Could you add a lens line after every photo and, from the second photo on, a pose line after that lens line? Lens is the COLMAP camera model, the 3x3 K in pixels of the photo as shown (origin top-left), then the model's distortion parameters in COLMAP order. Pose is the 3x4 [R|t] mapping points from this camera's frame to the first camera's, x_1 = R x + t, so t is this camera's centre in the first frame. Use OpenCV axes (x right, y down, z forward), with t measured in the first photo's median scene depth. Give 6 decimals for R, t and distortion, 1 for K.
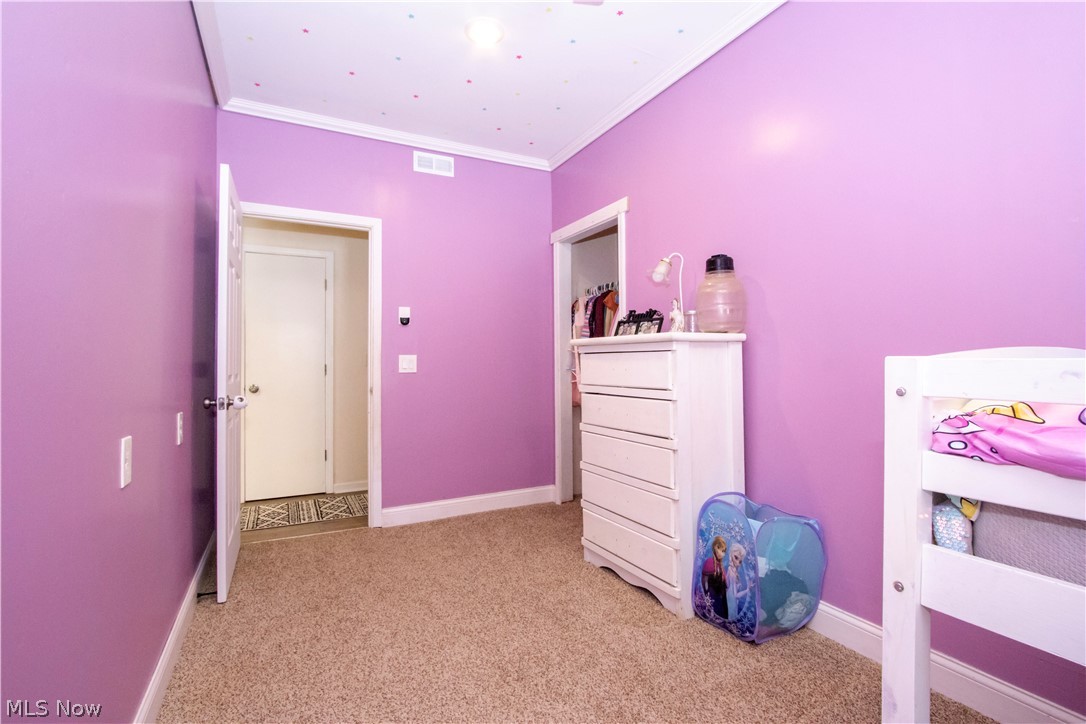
lens RADIAL K [[507.6, 0, 544.4], [0, 507.6, 362.1], [0, 0, 1]] dist [-0.019781, 0.002911]
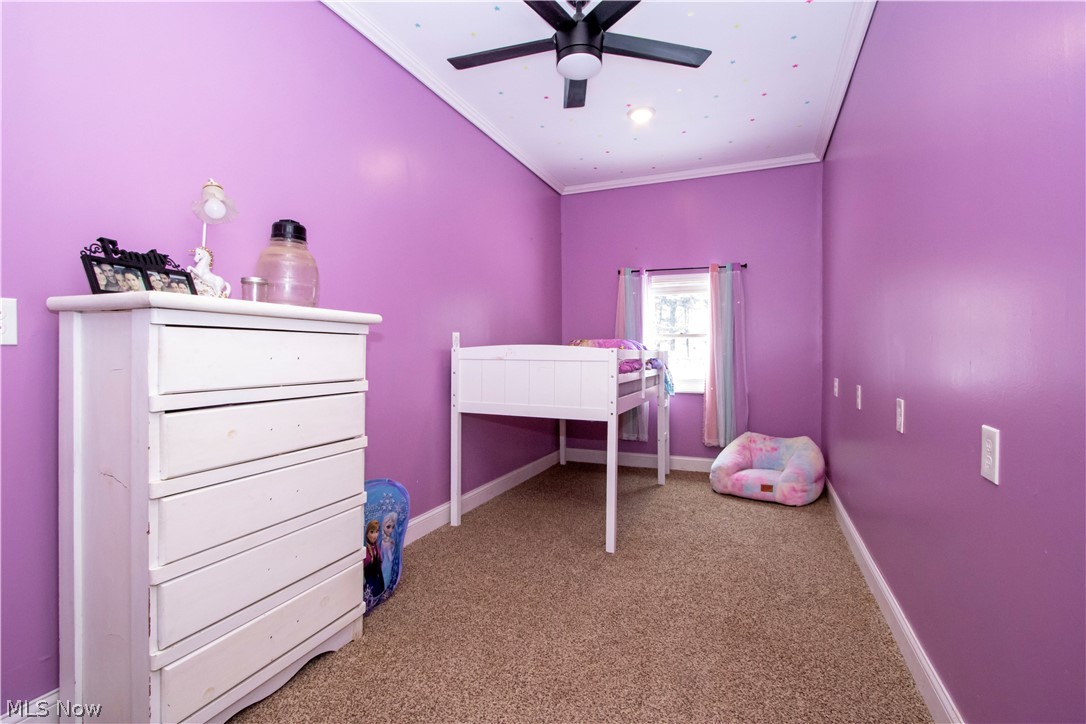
lens RADIAL K [[507.6, 0, 544.9], [0, 507.6, 355.0], [0, 0, 1]] dist [-0.019781, 0.002911]
pose [[-0.646561, -0.003935, 0.762852, -0.658415], [-0.003403, 0.999992, 0.002274, 0.009724], [-0.762854, -0.001126, -0.646569, 1.412076]]
